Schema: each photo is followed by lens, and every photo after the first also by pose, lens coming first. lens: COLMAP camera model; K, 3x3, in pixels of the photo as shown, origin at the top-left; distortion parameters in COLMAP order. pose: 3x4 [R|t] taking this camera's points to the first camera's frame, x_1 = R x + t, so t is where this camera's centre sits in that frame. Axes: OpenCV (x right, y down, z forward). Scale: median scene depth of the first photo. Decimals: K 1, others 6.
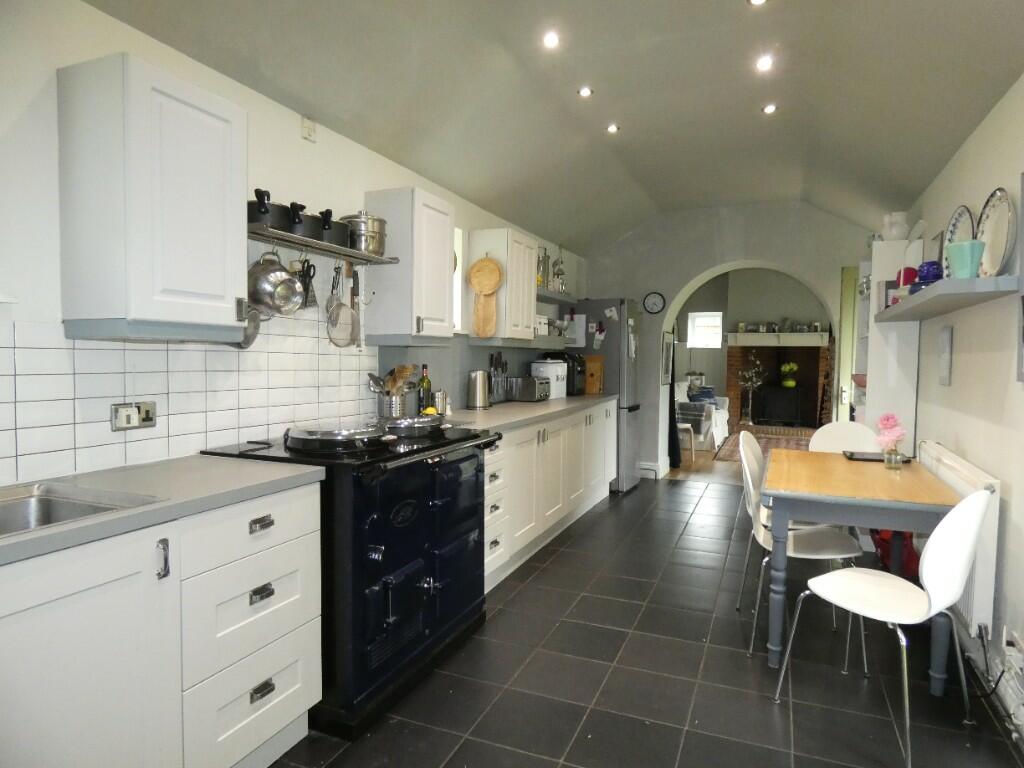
lens RADIAL K [[617.7, 0, 513.8], [0, 617.7, 386.6], [0, 0, 1]] dist [0.006645, 0.000104]
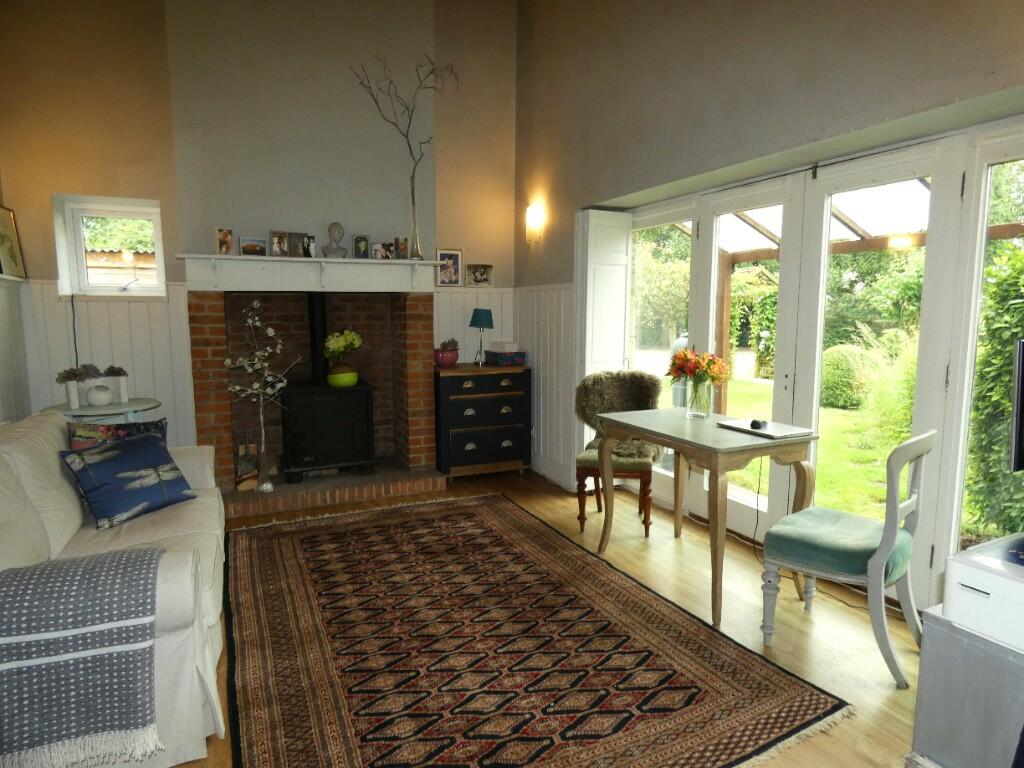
lens RADIAL K [[617.7, 0, 512.6], [0, 617.7, 383.5], [0, 0, 1]] dist [0.006645, 0.000104]
pose [[0.660604, -0.112902, 0.742196, 0.195611], [0.044539, 0.992780, 0.111378, -0.043681], [-0.749412, -0.040520, 0.660863, 0.612945]]
